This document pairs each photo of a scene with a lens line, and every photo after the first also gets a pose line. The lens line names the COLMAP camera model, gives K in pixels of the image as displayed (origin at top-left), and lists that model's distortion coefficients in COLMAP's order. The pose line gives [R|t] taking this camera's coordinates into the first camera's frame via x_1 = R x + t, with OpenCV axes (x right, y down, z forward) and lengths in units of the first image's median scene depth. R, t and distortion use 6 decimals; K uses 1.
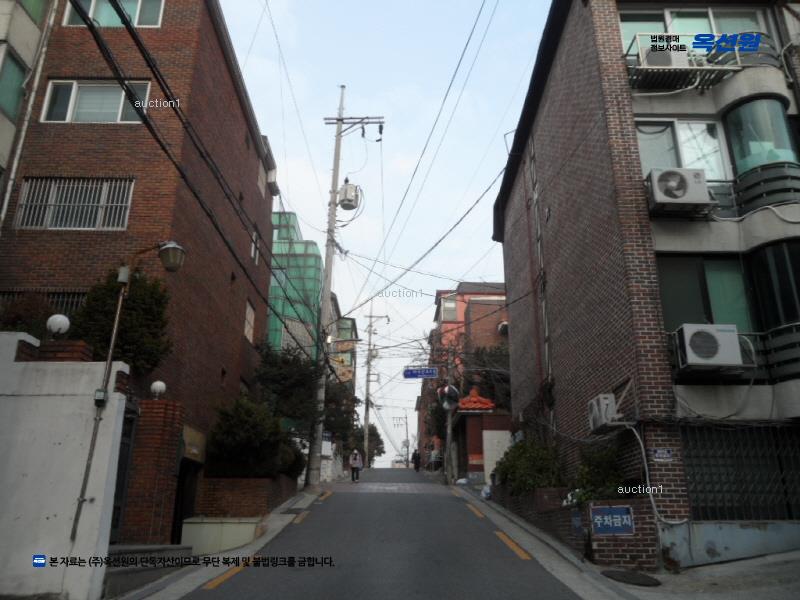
lens RADIAL K [[634.4, 0, 400.0], [0, 634.4, 300.0], [0, 0, 1]] dist [-0.060141, 0.040782]
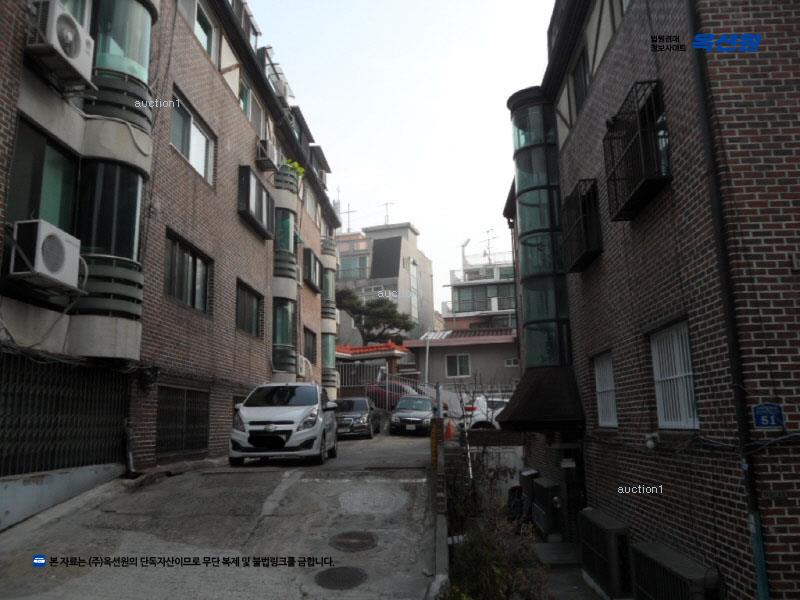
lens RADIAL K [[634.4, 0, 400.0], [0, 634.4, 300.0], [0, 0, 1]] dist [-0.060141, 0.040782]
pose [[0.052824, 0.177552, 0.982693, -0.230123], [-0.315516, 0.936624, -0.152267, 0.105135], [-0.947449, -0.302011, 0.105497, 0.489320]]
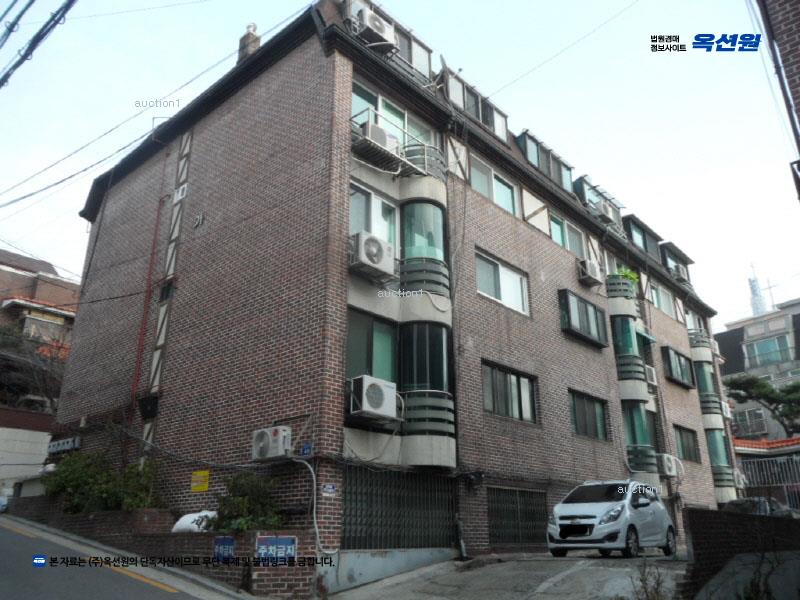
lens RADIAL K [[634.4, 0, 400.0], [0, 634.4, 300.0], [0, 0, 1]] dist [-0.060141, 0.040782]
pose [[0.664324, 0.255756, 0.702327, -0.338710], [-0.246369, 0.962052, -0.117299, 0.026262], [-0.705674, -0.095107, 0.702124, 0.165152]]
